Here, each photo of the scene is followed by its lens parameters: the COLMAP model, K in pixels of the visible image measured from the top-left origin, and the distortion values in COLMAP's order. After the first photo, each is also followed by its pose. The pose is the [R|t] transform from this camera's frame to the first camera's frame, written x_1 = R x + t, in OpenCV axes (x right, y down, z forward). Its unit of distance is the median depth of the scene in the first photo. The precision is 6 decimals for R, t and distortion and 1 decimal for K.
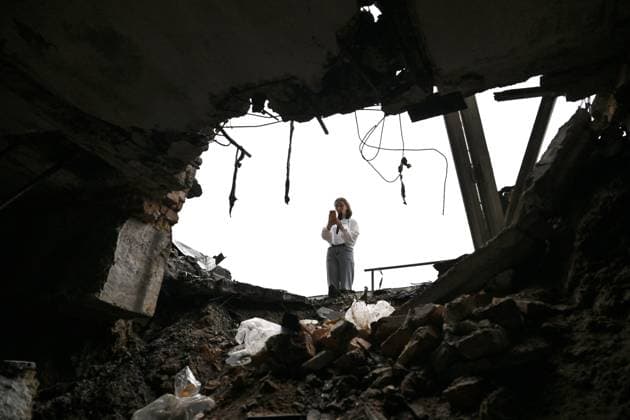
lens RADIAL K [[425.2, 0, 315.0], [0, 425.2, 210.0], [0, 0, 1]] dist [0.003859, -0.001326]
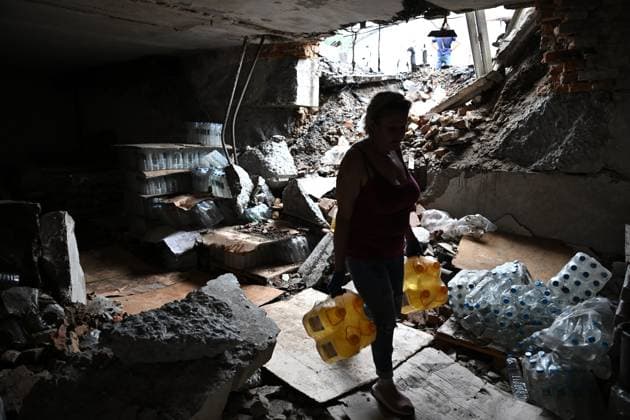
lens RADIAL K [[425.2, 0, 315.0], [0, 425.2, 210.0], [0, 0, 1]] dist [0.003859, -0.001326]
pose [[0.968598, 0.008566, -0.248484, 0.140813], [0.151782, 0.771197, 0.618237, -0.739140], [0.196926, -0.636539, 0.745680, -0.996148]]
